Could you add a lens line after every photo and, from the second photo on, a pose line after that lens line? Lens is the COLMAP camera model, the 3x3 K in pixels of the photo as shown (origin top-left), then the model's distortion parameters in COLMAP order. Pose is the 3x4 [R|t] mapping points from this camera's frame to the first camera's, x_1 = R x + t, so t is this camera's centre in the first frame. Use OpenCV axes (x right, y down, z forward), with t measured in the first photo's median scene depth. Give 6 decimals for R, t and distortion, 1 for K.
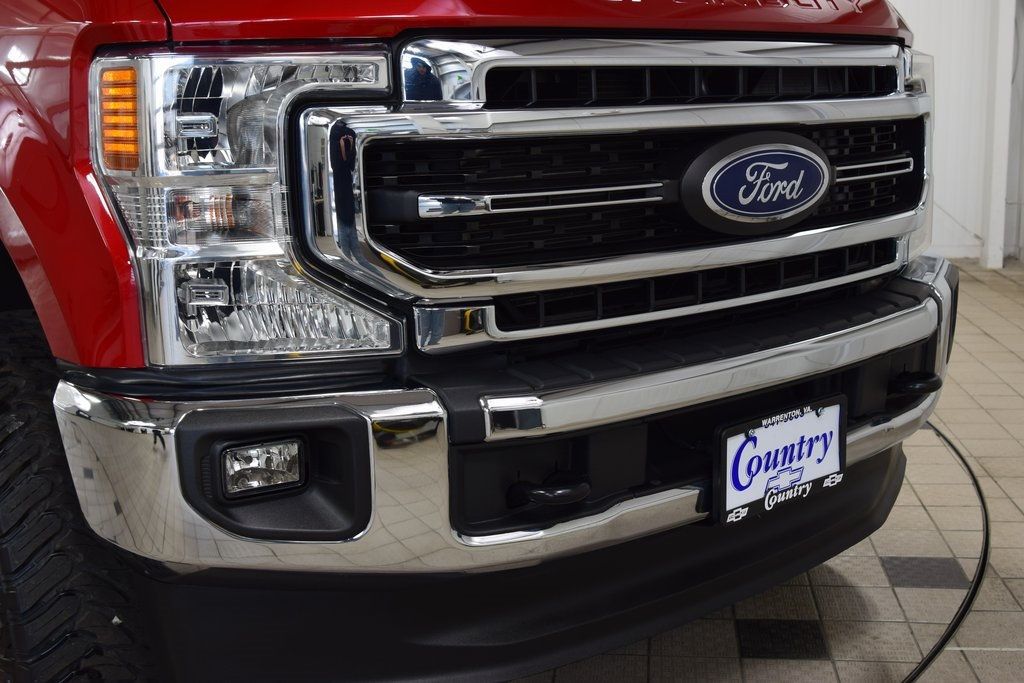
lens RADIAL K [[1218.4, 0, 515.0], [0, 1218.4, 339.7], [0, 0, 1]] dist [-0.086595, 0.000000]
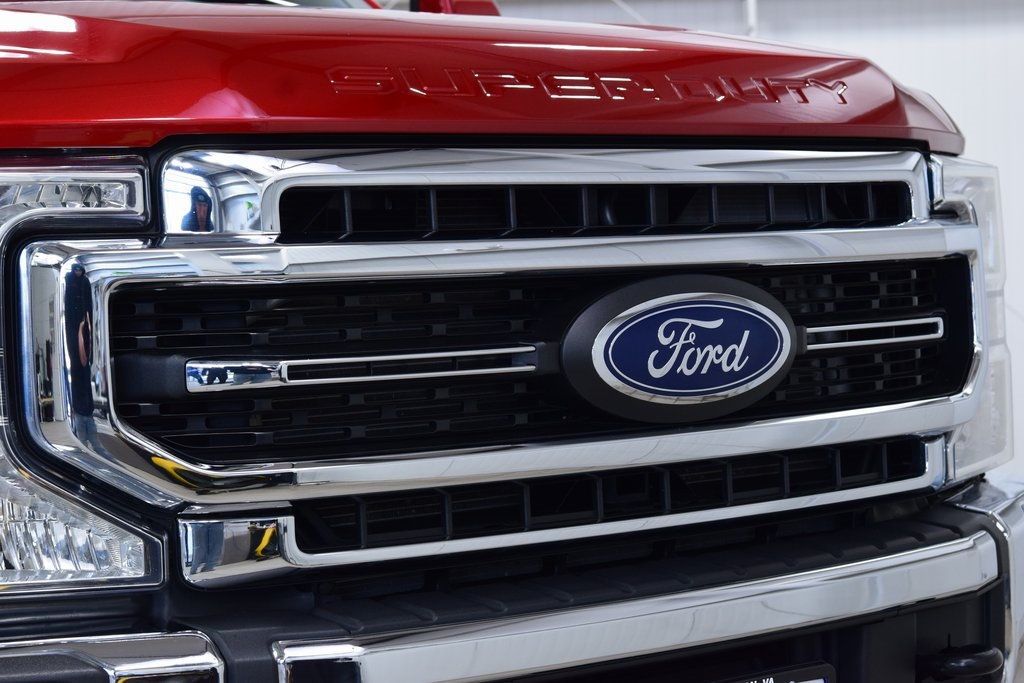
lens RADIAL K [[2446.0, 0, 510.6], [0, 2446.0, 339.8], [0, 0, 1]] dist [0.225536, 0.000000]
pose [[0.999592, -0.010048, 0.026737, 0.068194], [0.014455, 0.985316, -0.170128, 0.109749], [-0.024635, 0.170445, 0.985059, -0.408293]]
